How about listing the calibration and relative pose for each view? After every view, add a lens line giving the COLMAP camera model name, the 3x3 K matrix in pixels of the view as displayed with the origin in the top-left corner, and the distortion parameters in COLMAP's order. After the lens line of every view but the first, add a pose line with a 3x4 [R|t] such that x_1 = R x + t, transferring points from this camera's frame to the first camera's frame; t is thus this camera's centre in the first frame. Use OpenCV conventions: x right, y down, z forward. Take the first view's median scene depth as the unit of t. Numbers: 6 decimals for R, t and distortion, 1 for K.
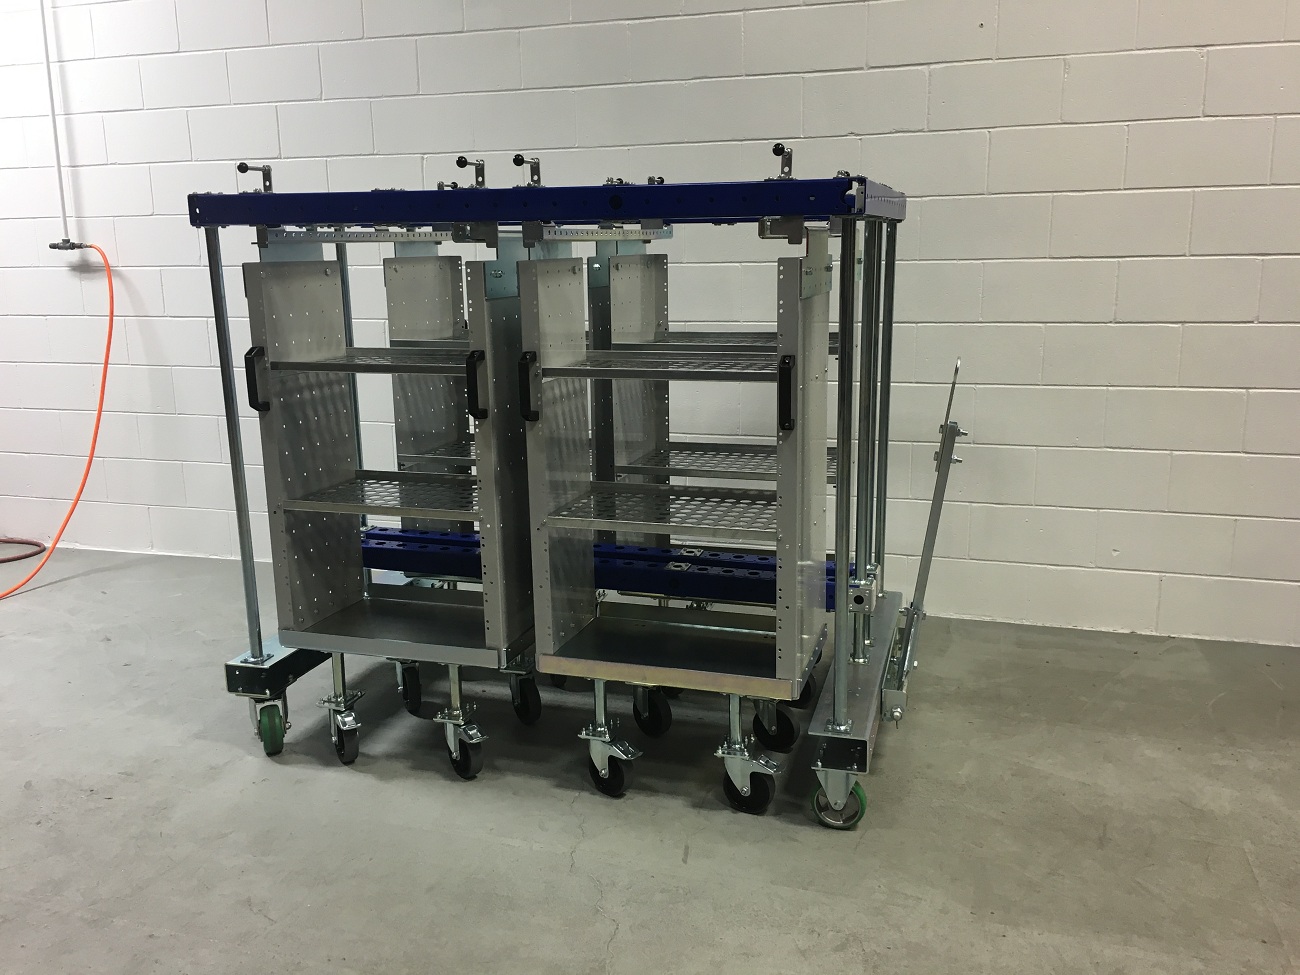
lens RADIAL K [[1097.6, 0, 650.0], [0, 1097.6, 487.5], [0, 0, 1]] dist [0.005526, 0.006513]
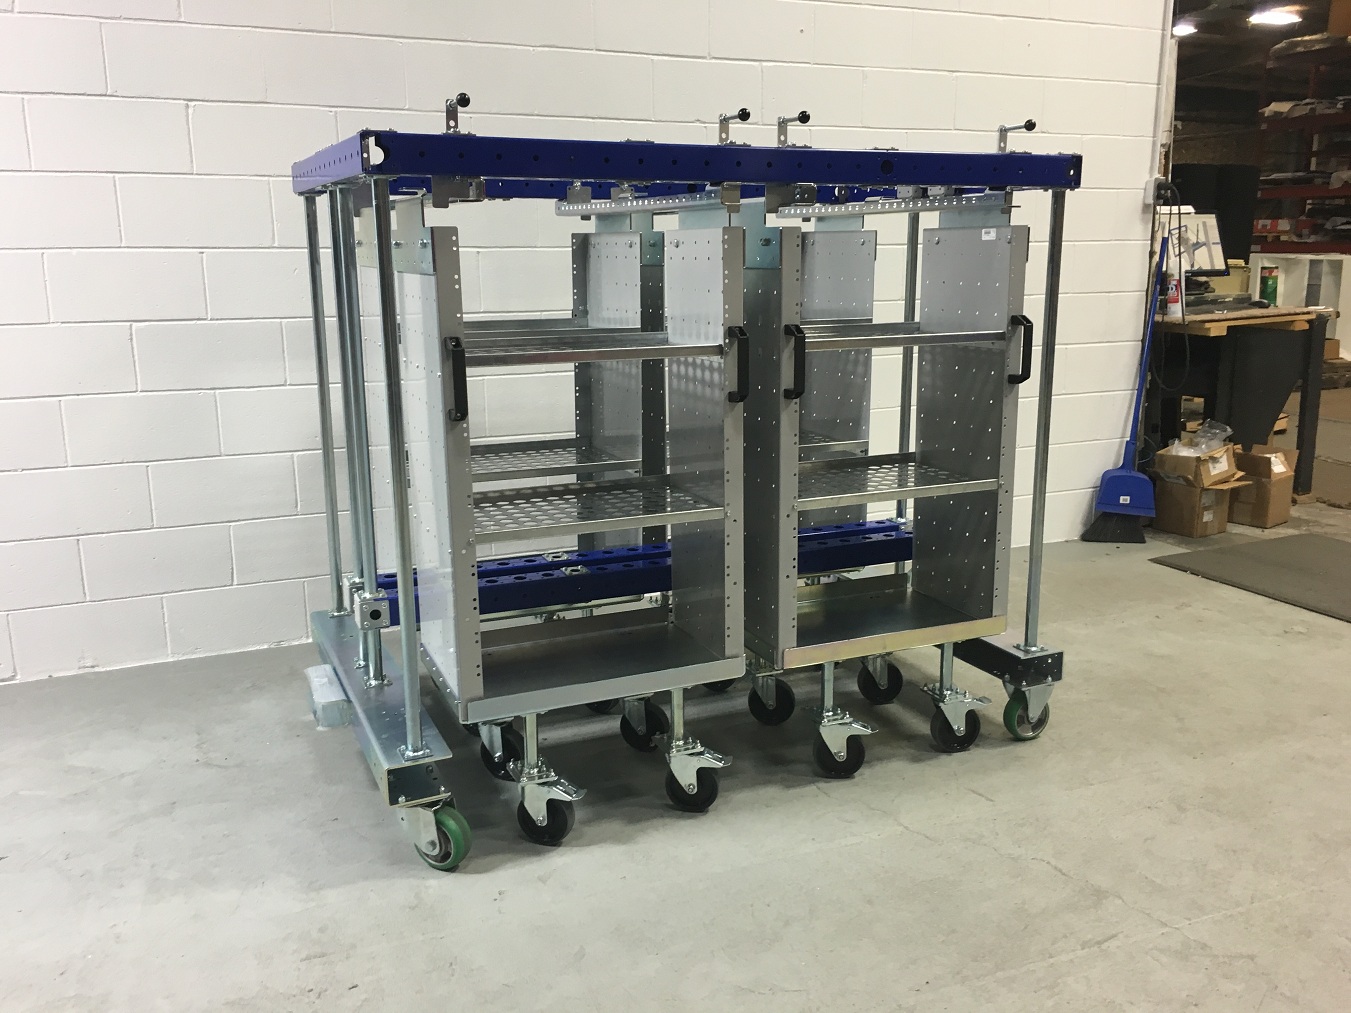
lens RADIAL K [[1171.9, 0, 674.6], [0, 1171.9, 498.1], [0, 0, 1]] dist [0.009770, -0.004378]
pose [[0.759569, -0.133749, 0.636527, -0.792299], [0.131924, 0.989968, 0.050590, -0.040514], [-0.636908, 0.045546, 0.769593, 0.279633]]
